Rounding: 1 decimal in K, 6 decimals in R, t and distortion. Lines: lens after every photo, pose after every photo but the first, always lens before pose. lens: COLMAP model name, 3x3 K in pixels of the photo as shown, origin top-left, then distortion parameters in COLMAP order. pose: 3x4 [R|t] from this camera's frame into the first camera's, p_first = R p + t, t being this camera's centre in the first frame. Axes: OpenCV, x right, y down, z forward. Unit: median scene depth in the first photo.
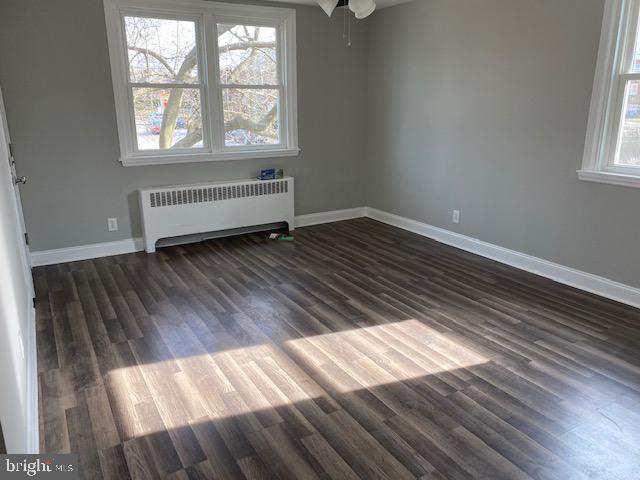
lens RADIAL K [[489.4, 0, 324.2], [0, 489.4, 238.2], [0, 0, 1]] dist [0.034510, -0.038495]
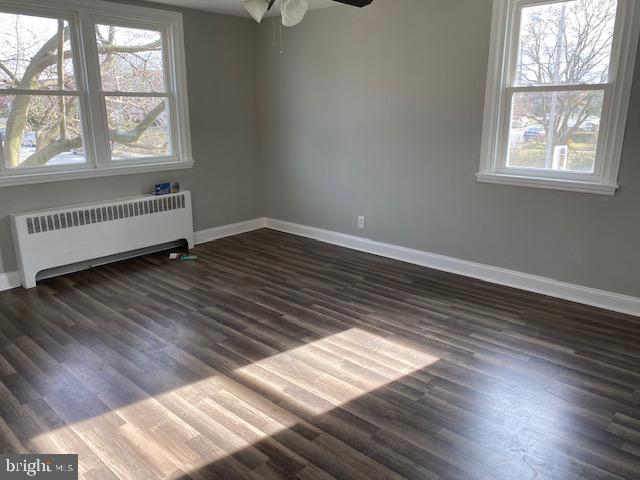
lens RADIAL K [[489.4, 0, 322.7], [0, 489.4, 237.6], [0, 0, 1]] dist [0.034510, -0.038495]
pose [[0.956202, -0.074375, 0.283102, -0.135938], [0.079059, 0.996857, -0.005141, -0.016532], [-0.281829, 0.027298, 0.959076, 0.049183]]
